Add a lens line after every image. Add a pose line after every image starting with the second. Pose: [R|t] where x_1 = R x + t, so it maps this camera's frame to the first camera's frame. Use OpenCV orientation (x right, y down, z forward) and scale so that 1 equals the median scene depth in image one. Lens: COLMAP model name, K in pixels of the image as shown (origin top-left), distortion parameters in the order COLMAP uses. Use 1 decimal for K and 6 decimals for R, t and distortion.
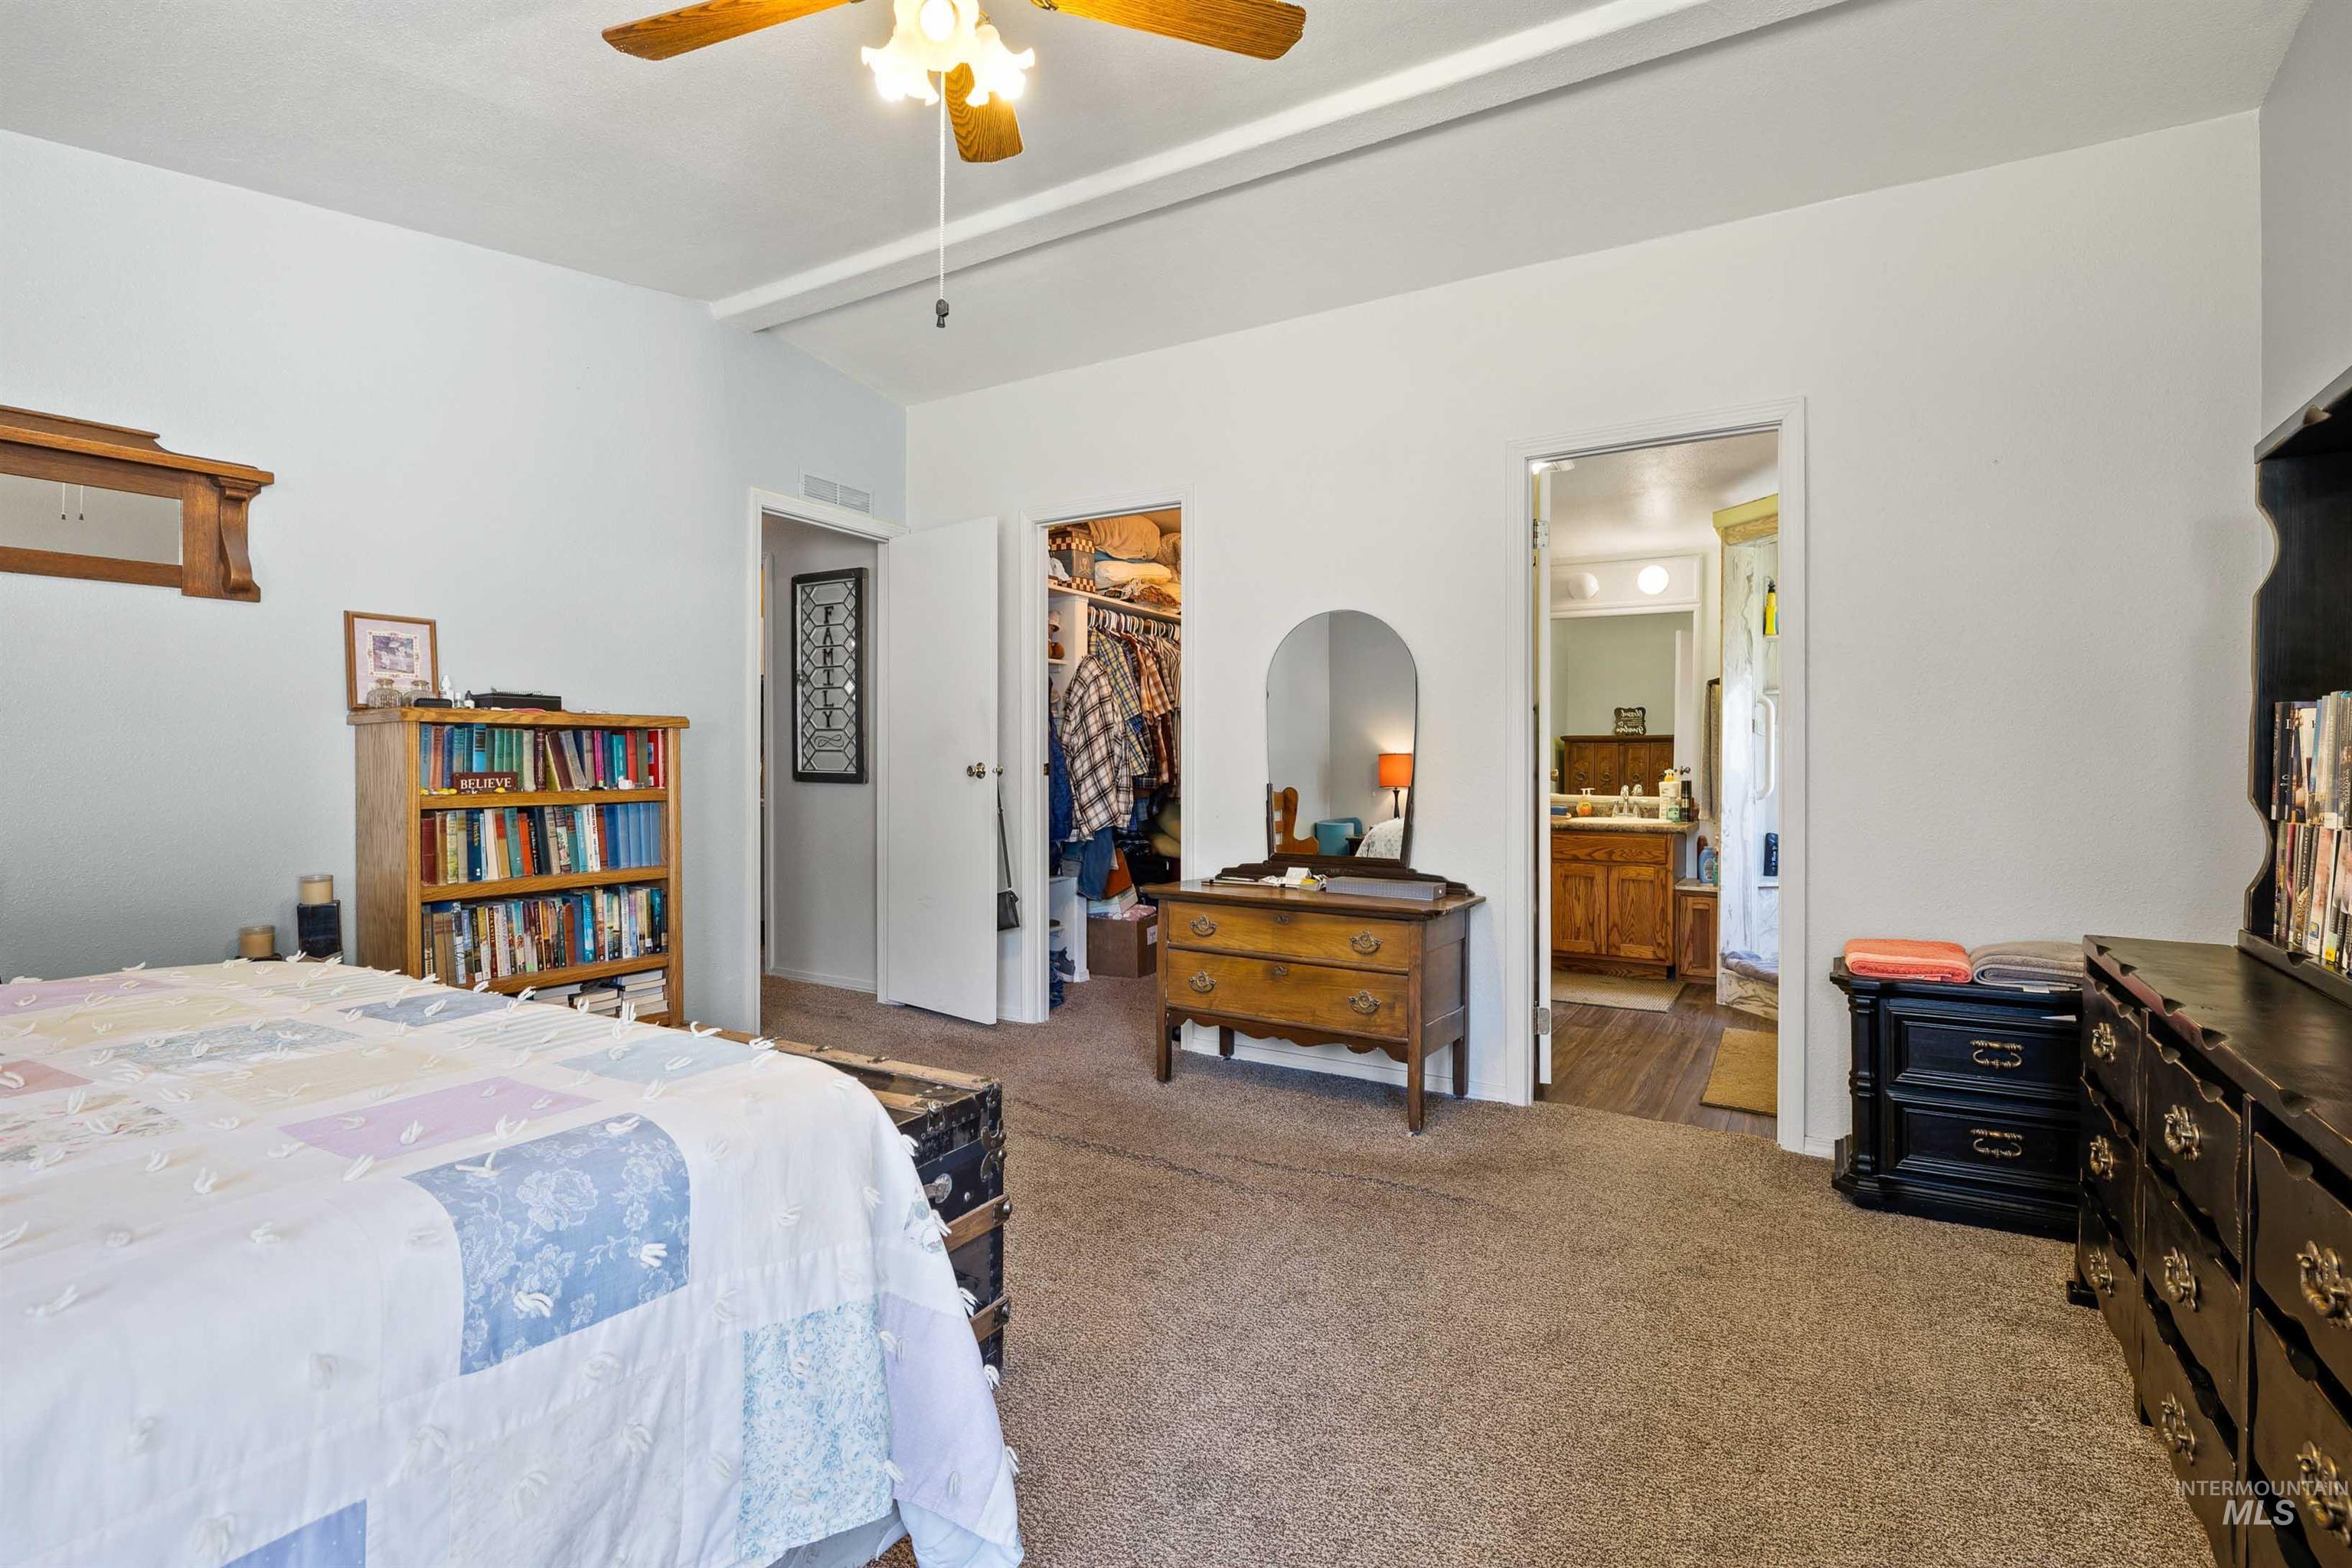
lens RADIAL K [[1102.4, 0, 1186.1], [0, 1102.4, 781.0], [0, 0, 1]] dist [-0.002904, -0.000022]
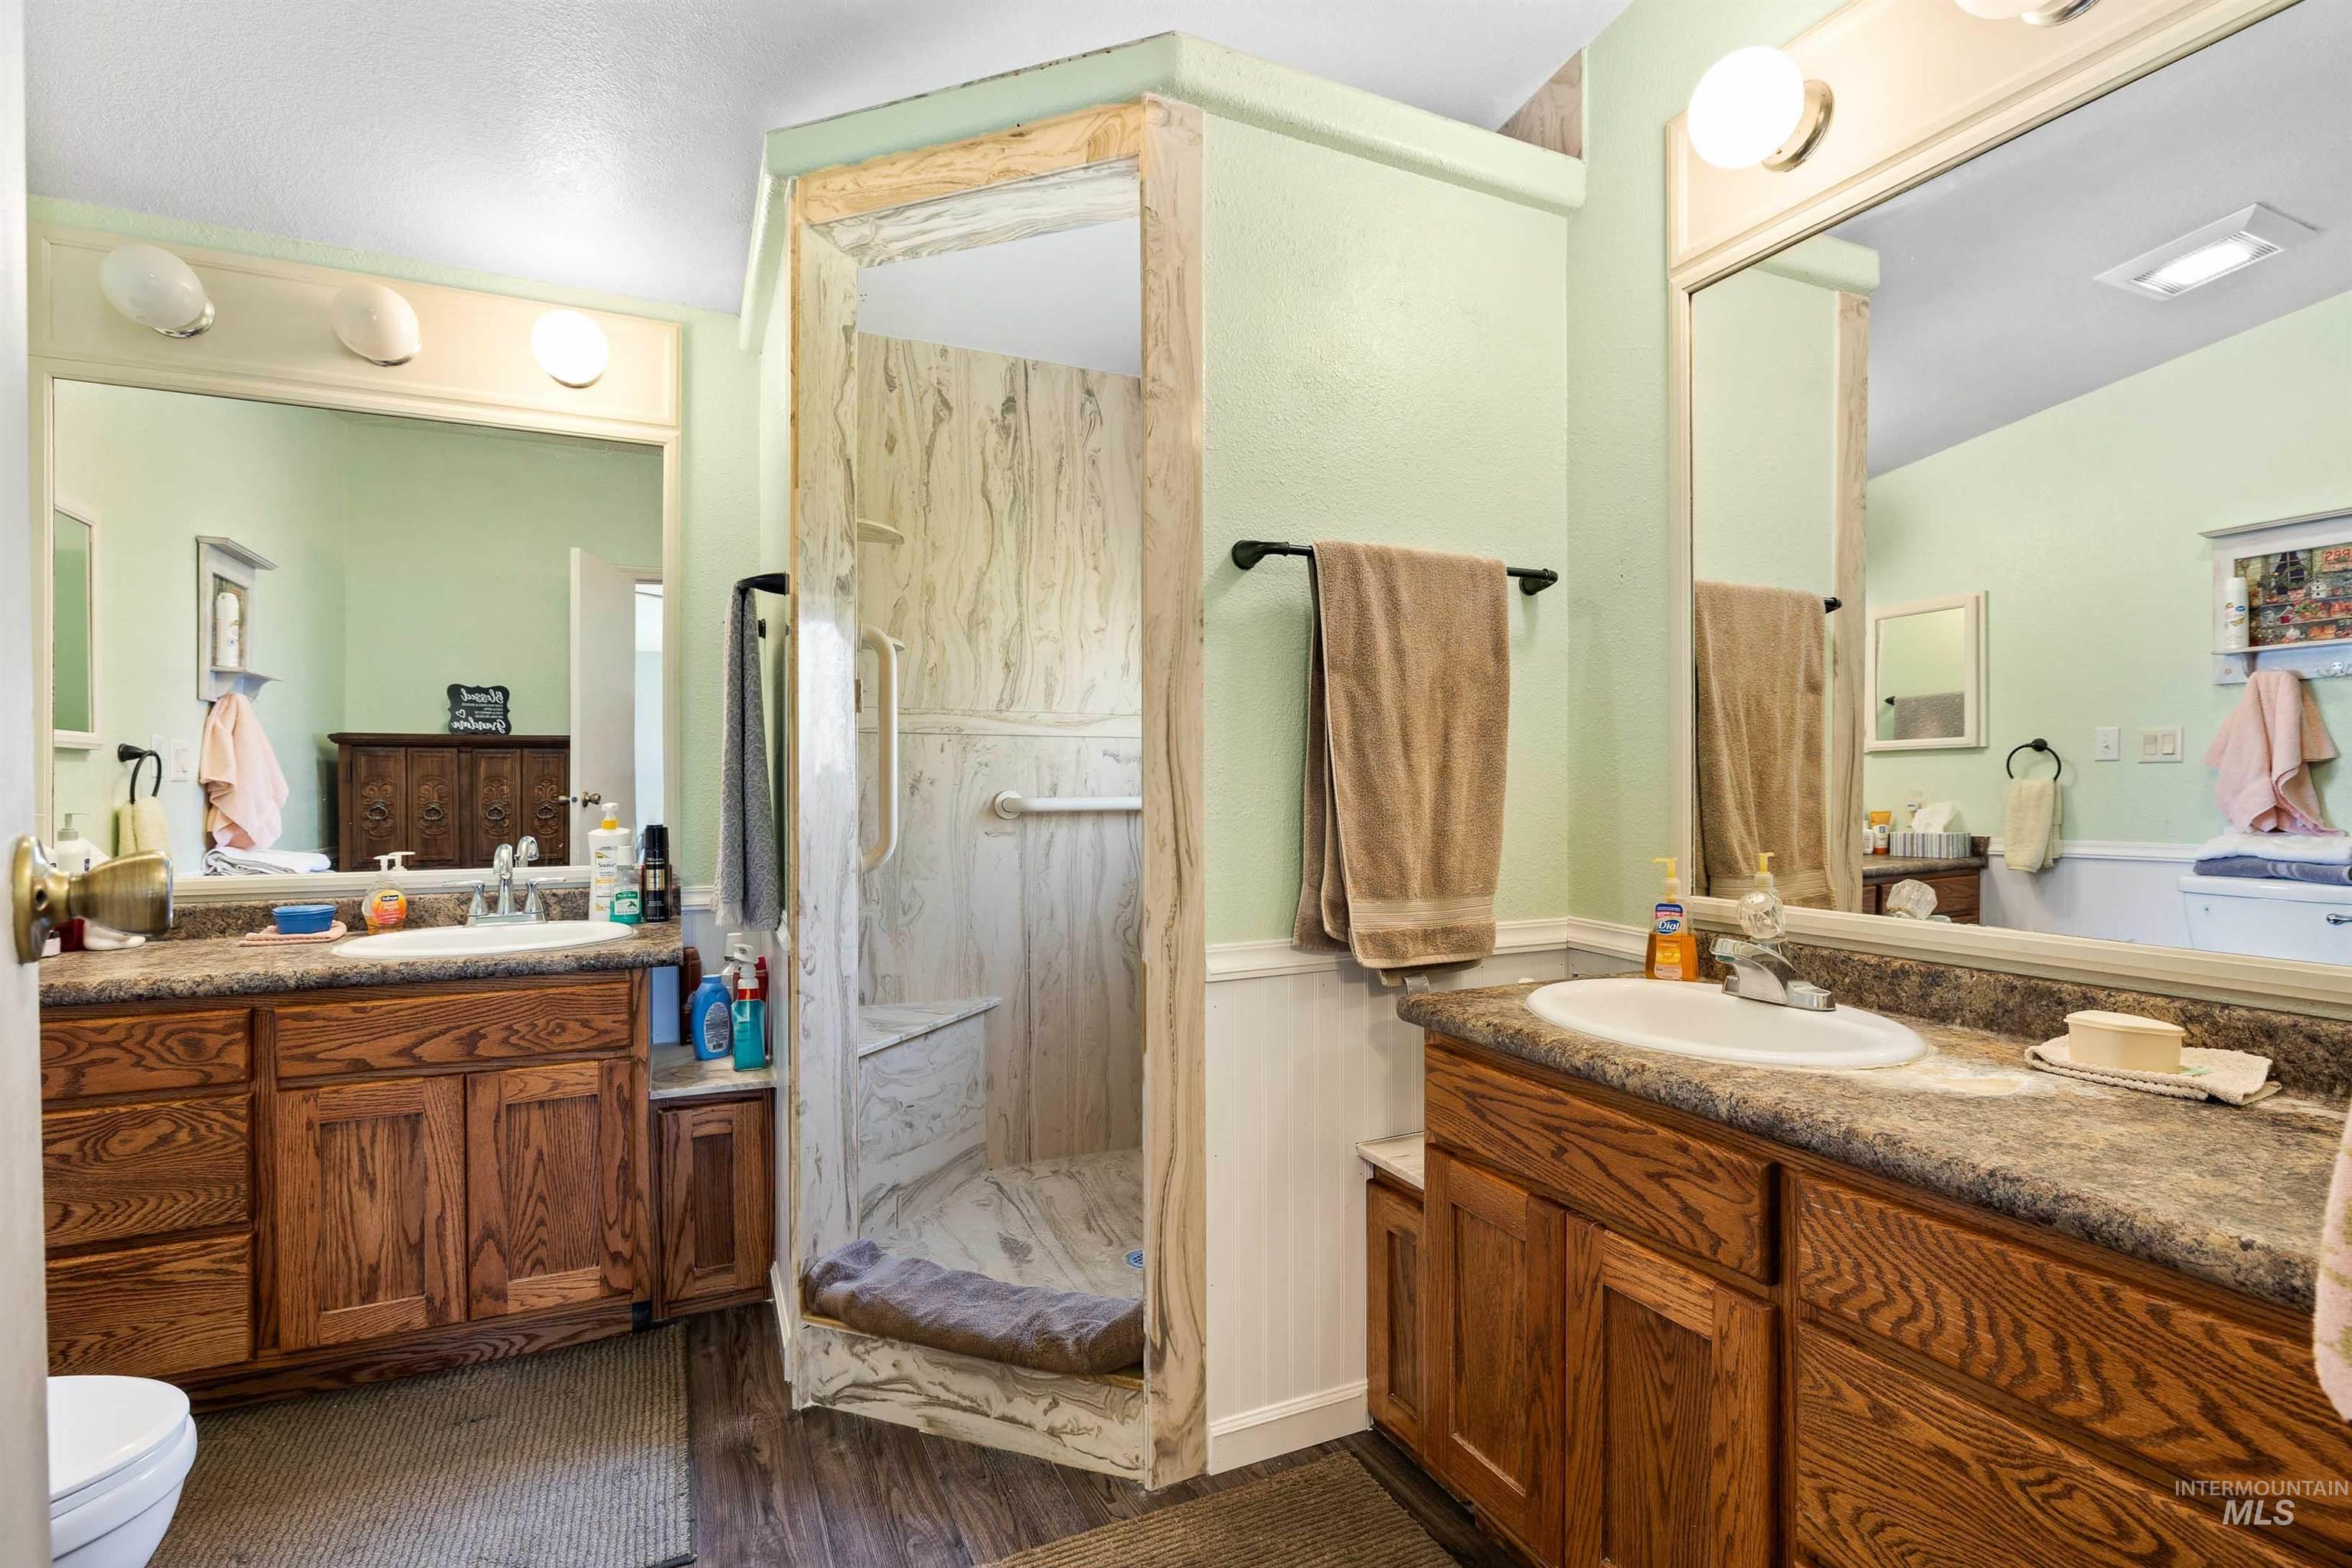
lens RADIAL K [[1102.4, 0, 1186.1], [0, 1102.4, 781.0], [0, 0, 1]] dist [-0.002904, -0.000022]
pose [[0.559621, -0.005453, 0.828731, 0.216666], [0.019741, 0.999782, -0.006752, -0.012152], [-0.828514, 0.020139, 0.559606, 0.600270]]
